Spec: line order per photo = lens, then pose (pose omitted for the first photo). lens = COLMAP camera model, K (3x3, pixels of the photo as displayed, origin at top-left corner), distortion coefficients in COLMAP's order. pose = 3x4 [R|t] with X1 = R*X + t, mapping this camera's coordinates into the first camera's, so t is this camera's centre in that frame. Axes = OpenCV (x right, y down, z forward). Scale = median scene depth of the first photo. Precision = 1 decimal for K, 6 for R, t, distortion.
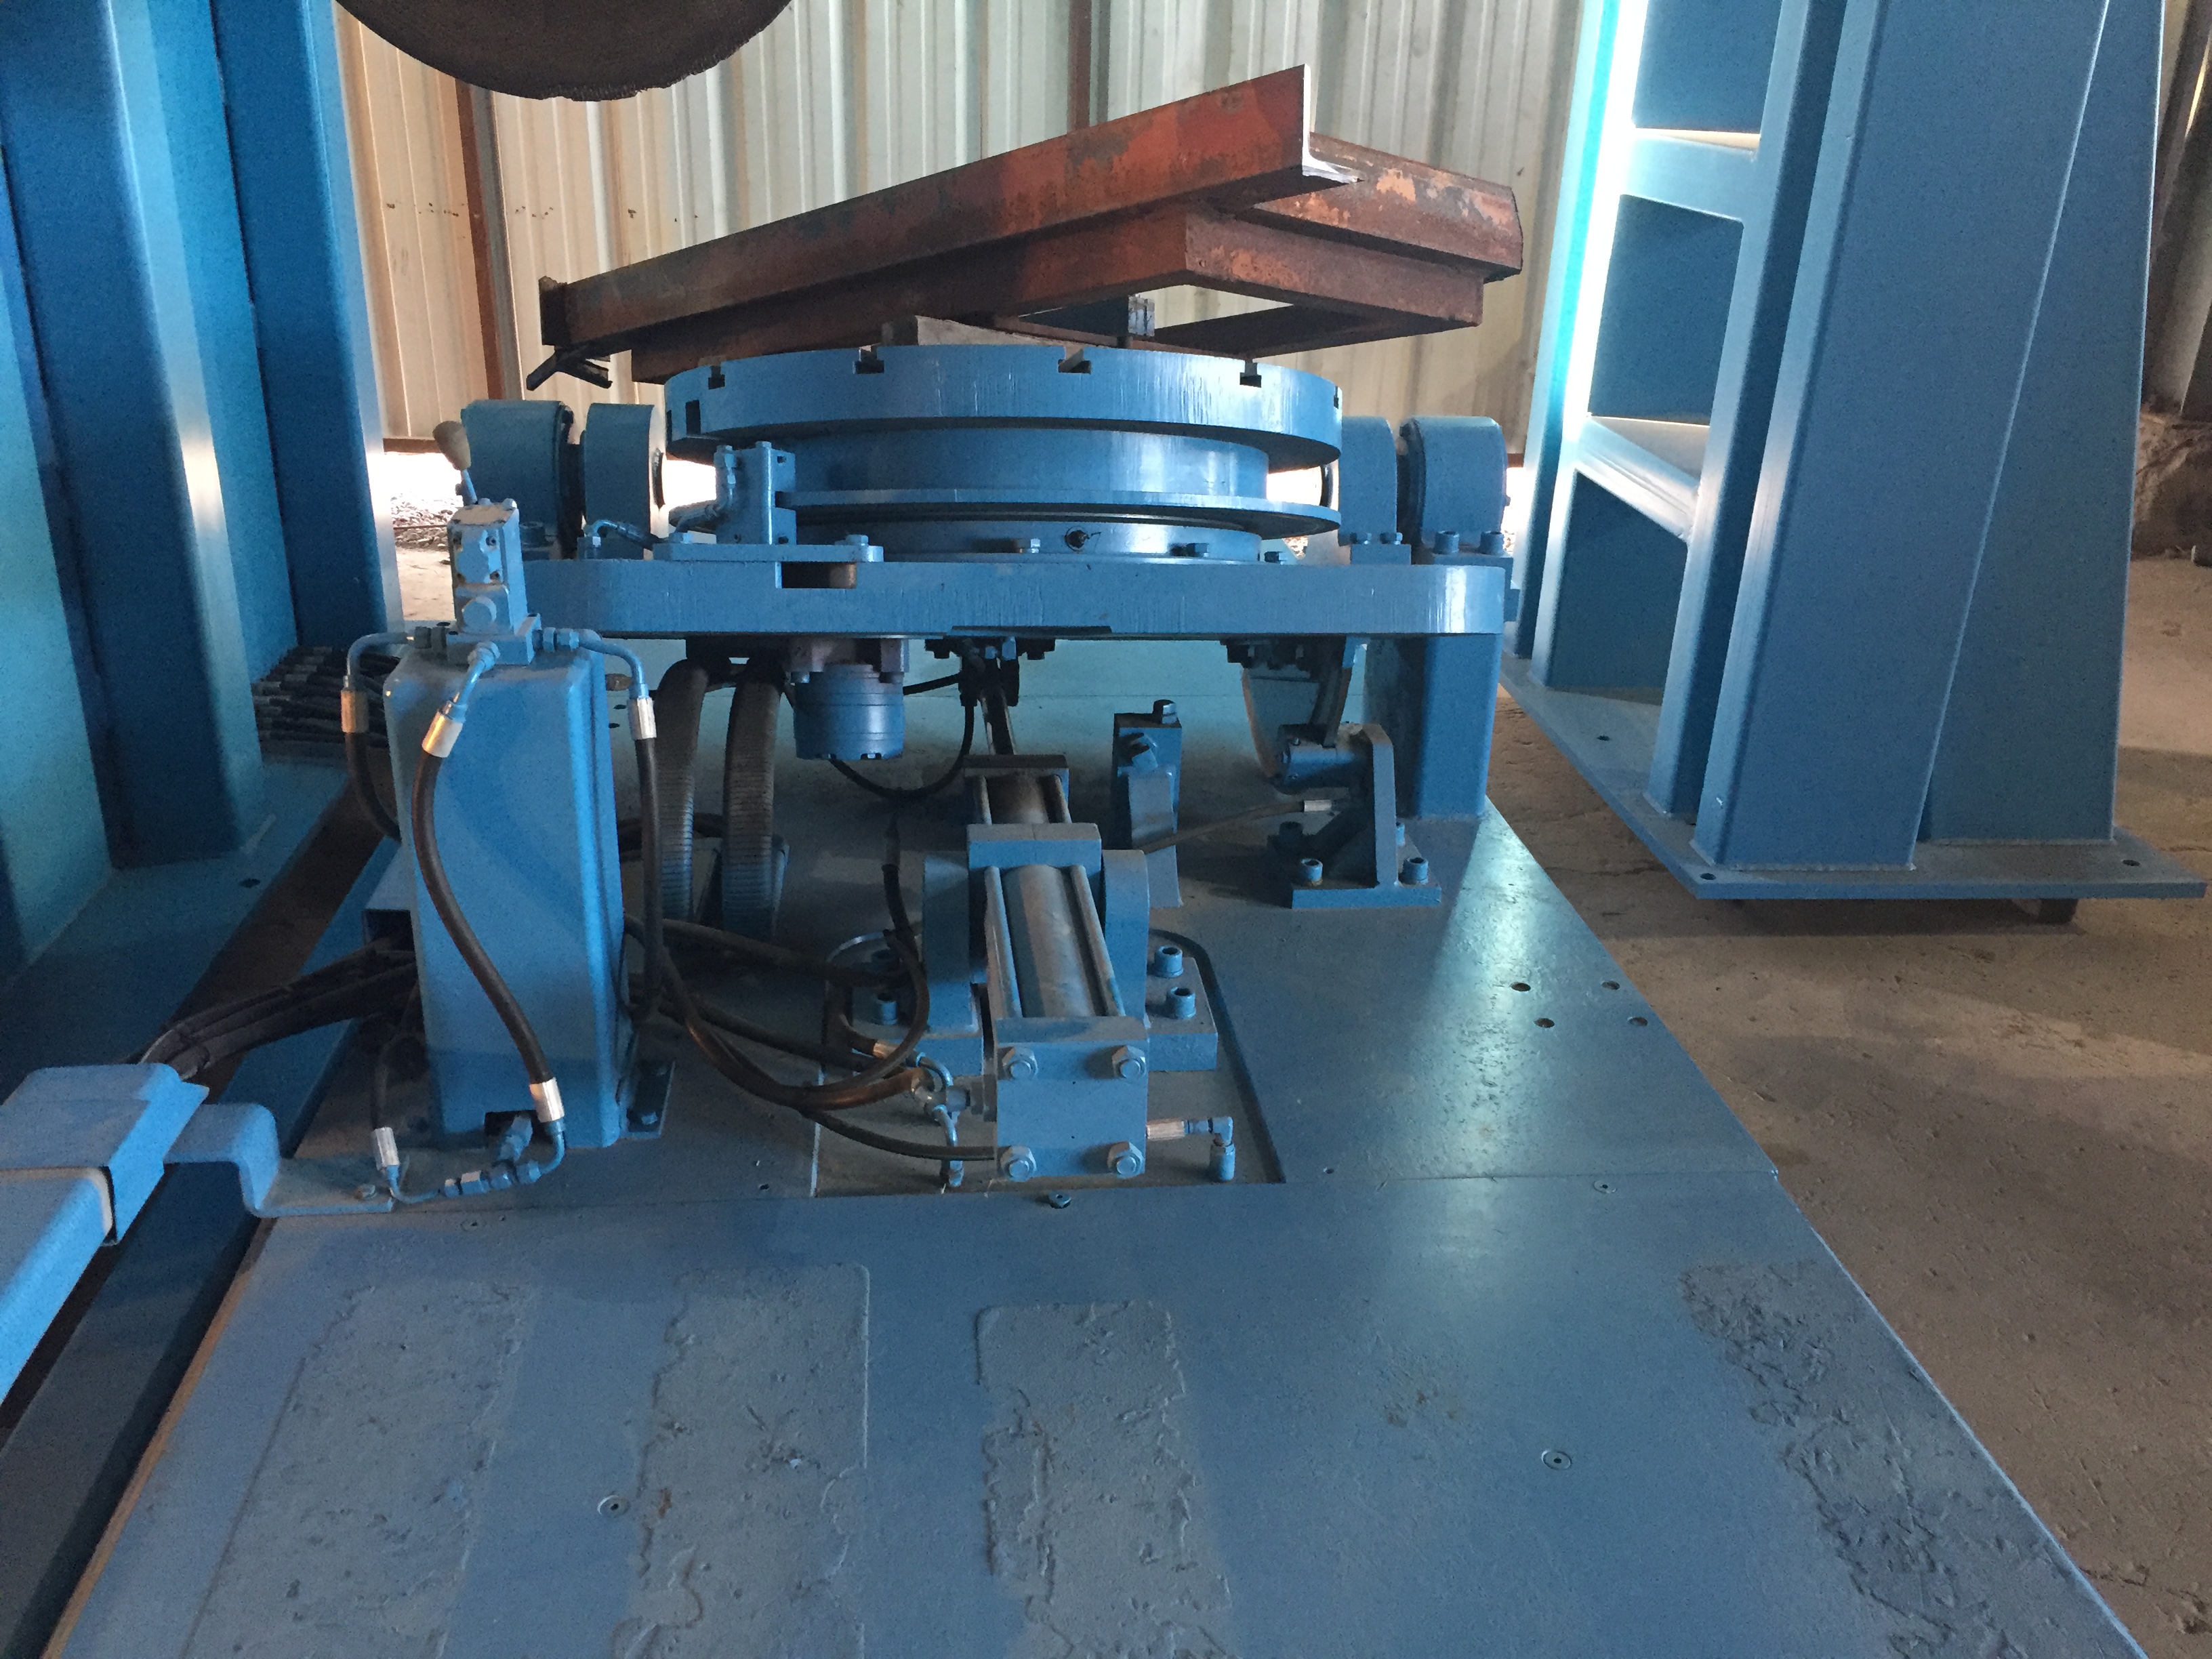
lens RADIAL K [[1906.7, 0, 1103.7], [0, 1906.7, 833.9], [0, 0, 1]] dist [0.060163, -0.029465]
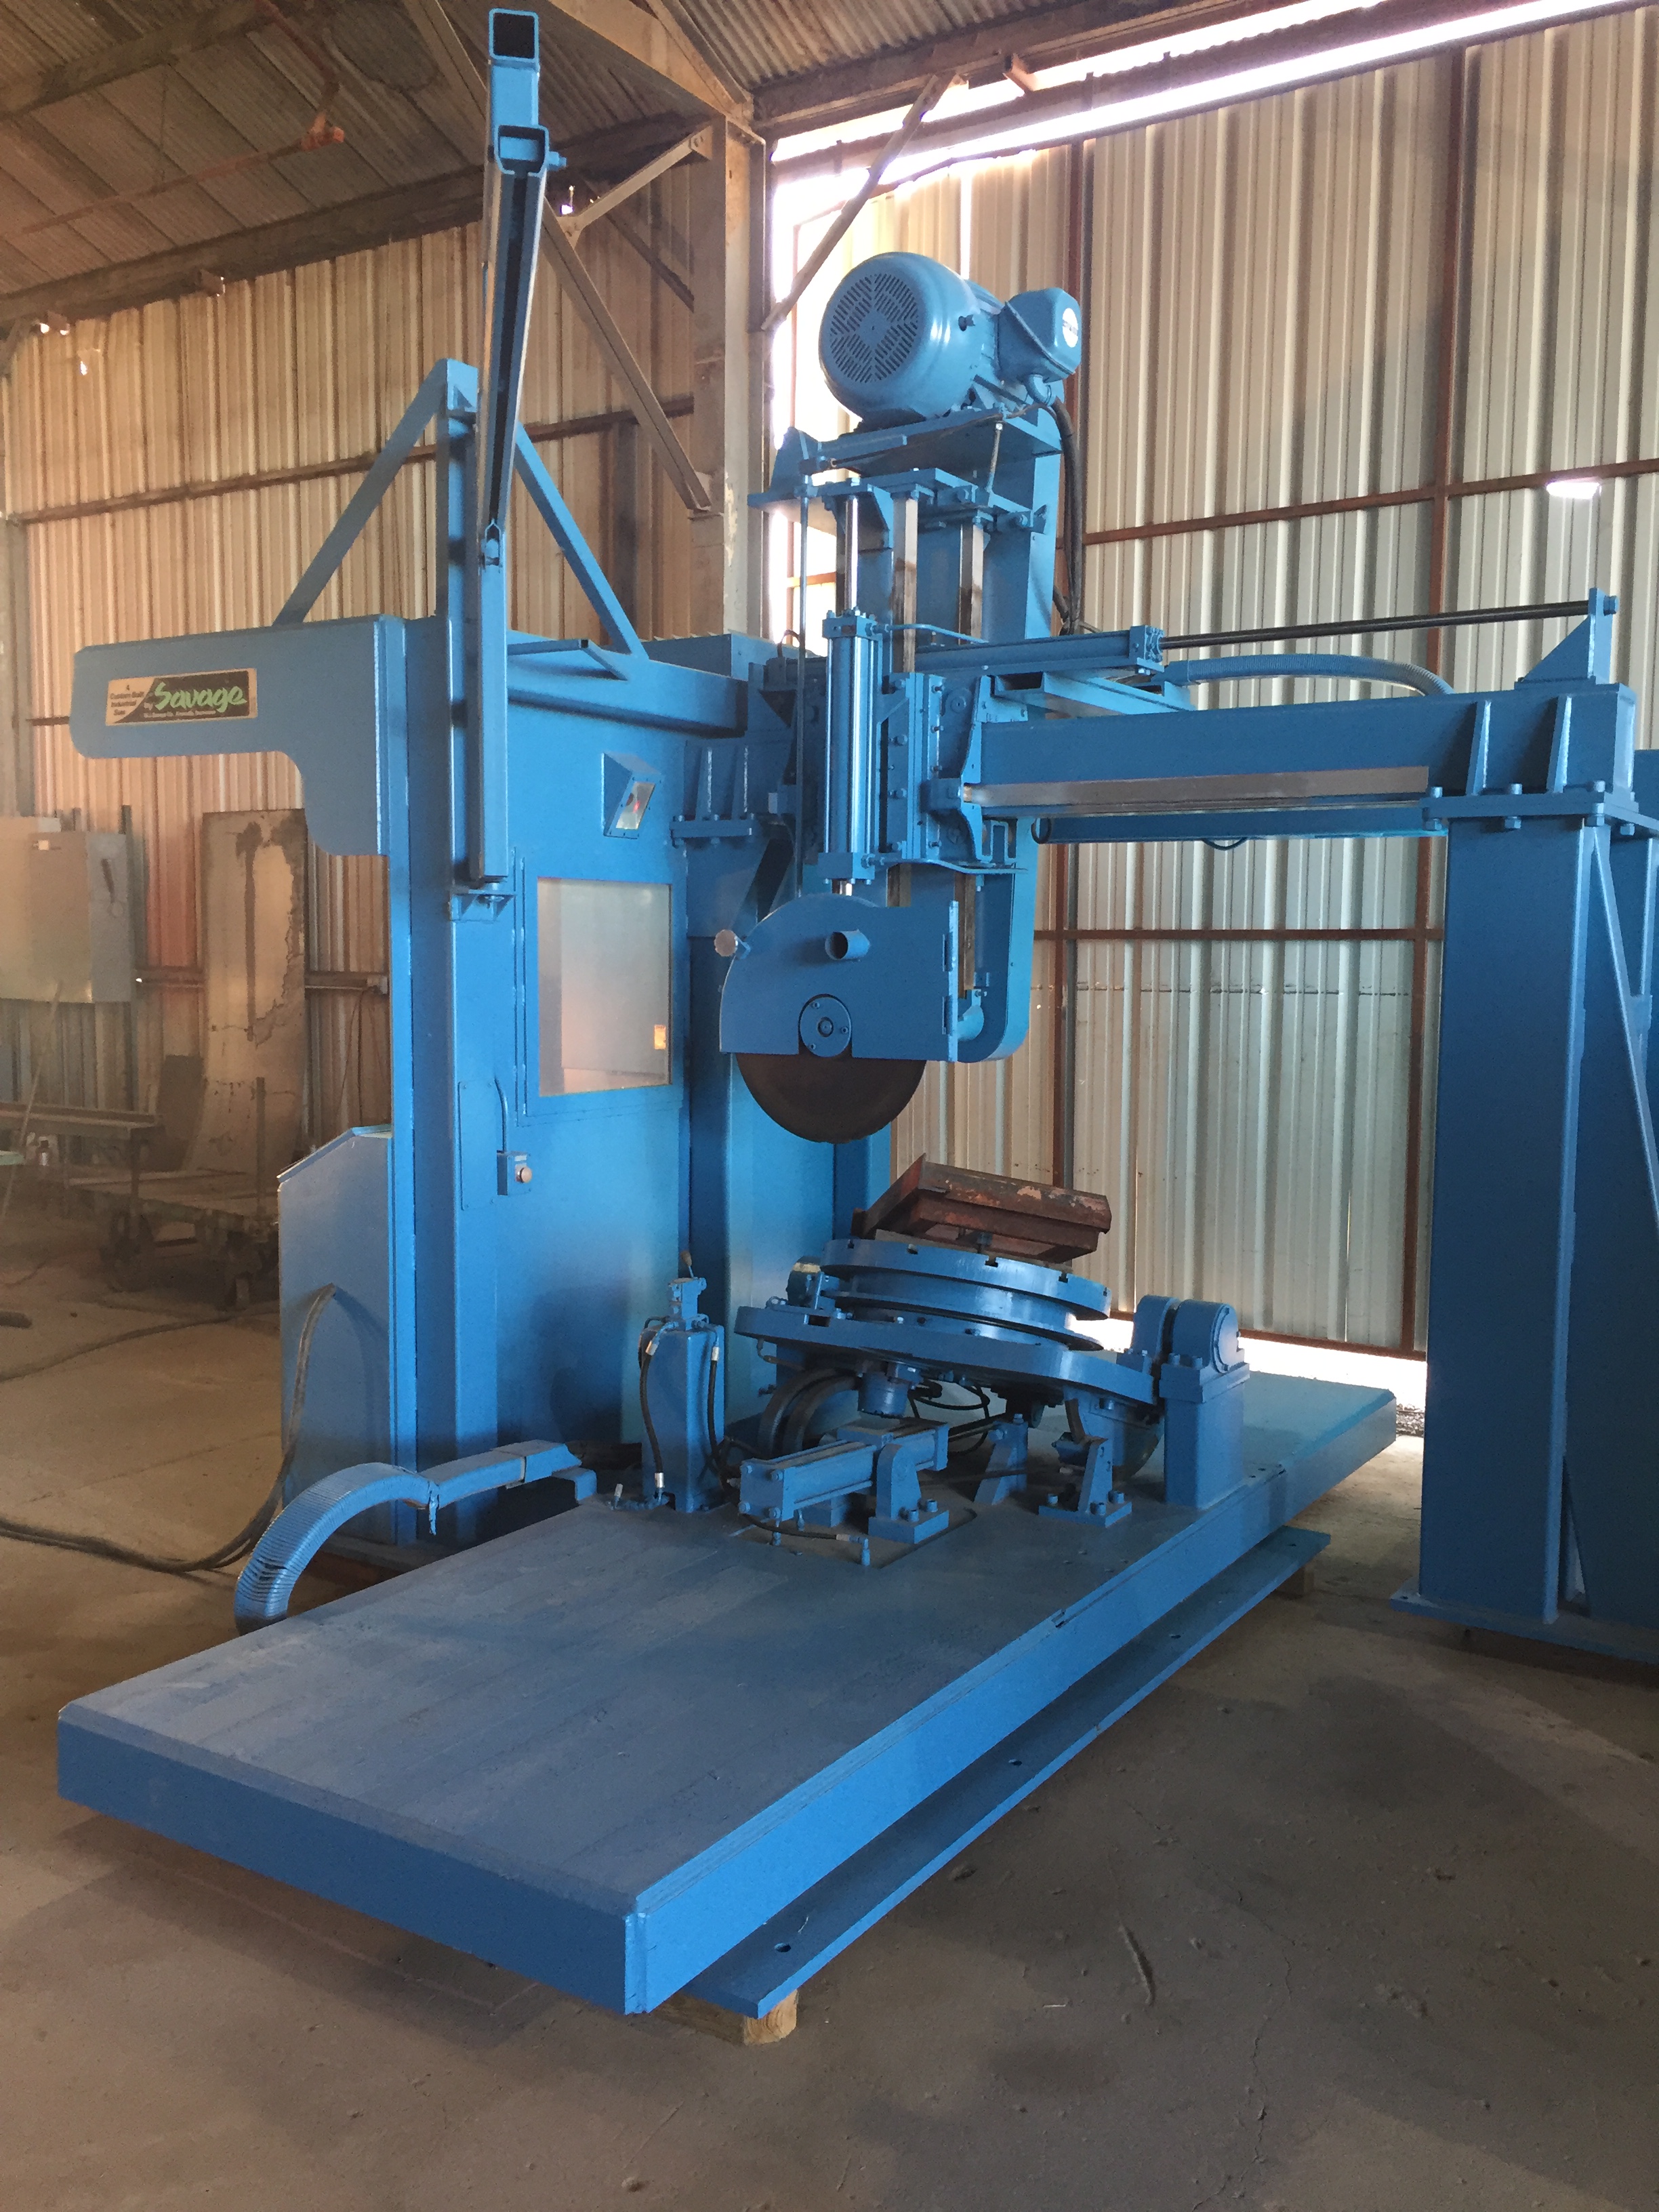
lens RADIAL K [[1906.7, 0, 832.5], [0, 1906.7, 1098.4], [0, 0, 1]] dist [0.060163, -0.029465]
pose [[0.781301, 0.026048, -0.623611, 1.453773], [-0.229215, 0.941290, -0.247858, 0.215915], [0.580543, 0.336593, 0.741401, -1.005860]]
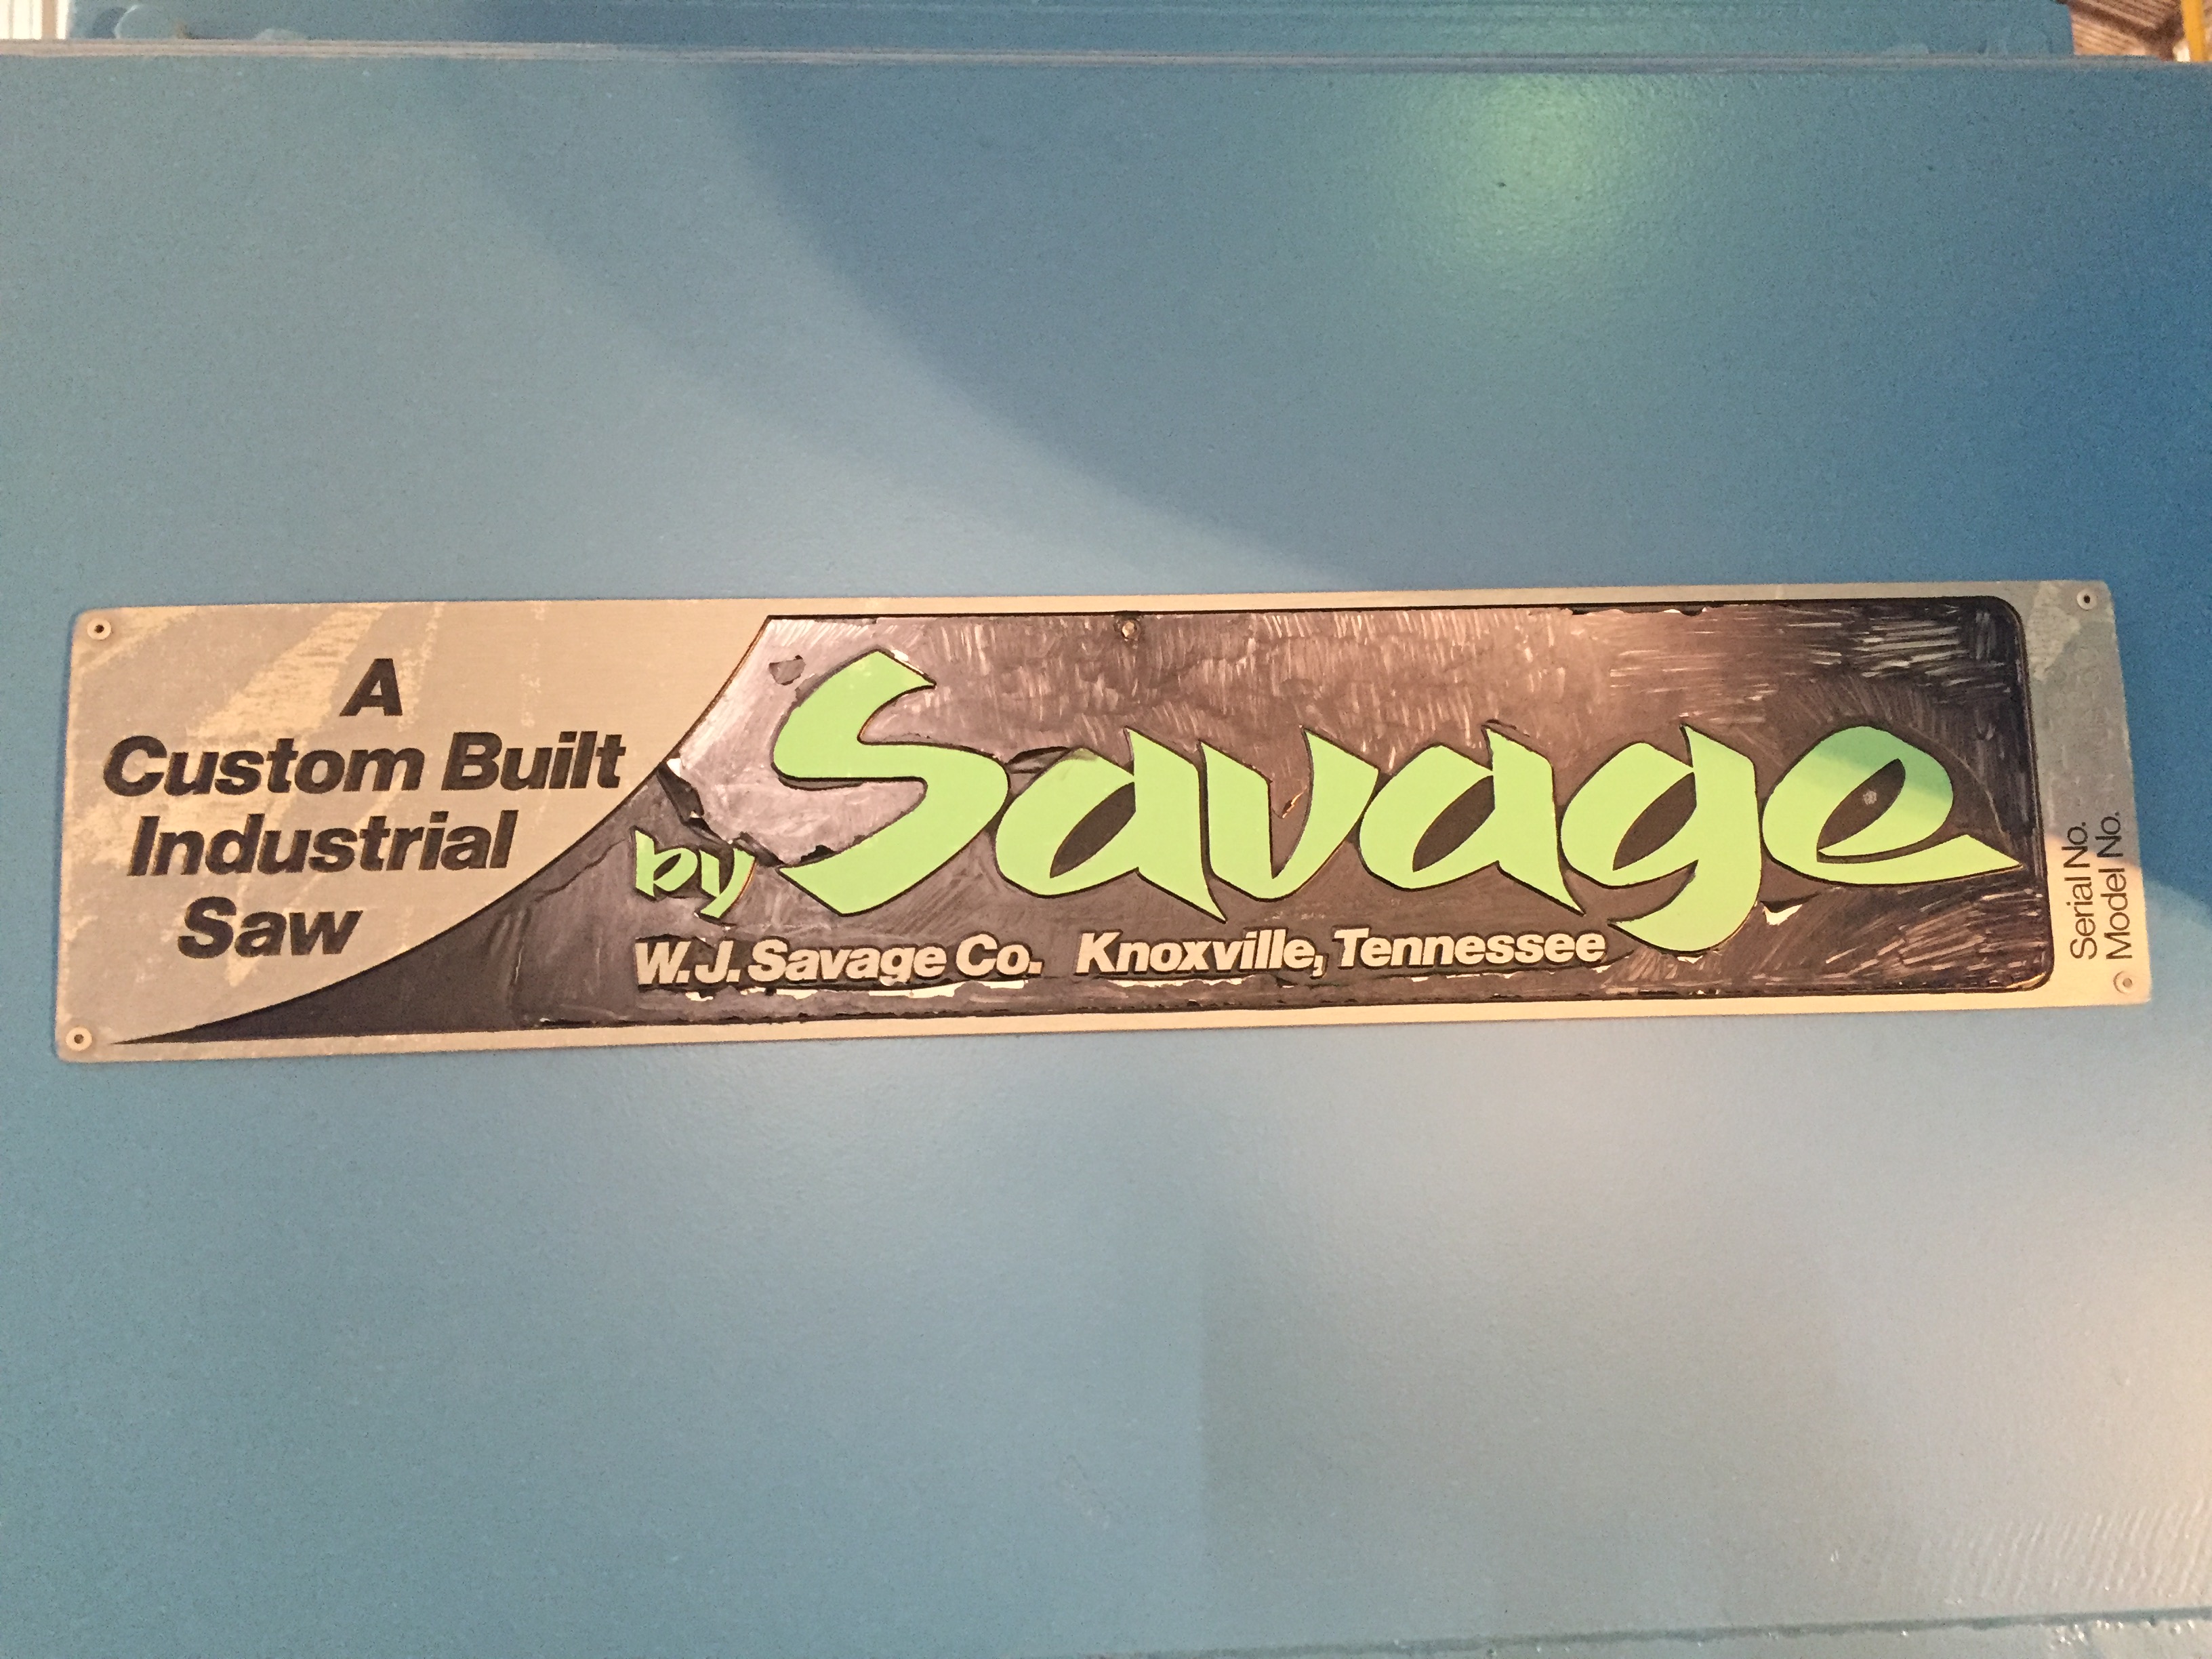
lens RADIAL K [[1906.7, 0, 1104.9], [0, 1906.7, 829.0], [0, 0, 1]] dist [0.060163, -0.029465]
pose [[0.996623, -0.071006, -0.041249, -1.028065], [0.043291, 0.881149, -0.470854, -0.661193], [0.069780, 0.467478, 0.881247, 0.055352]]
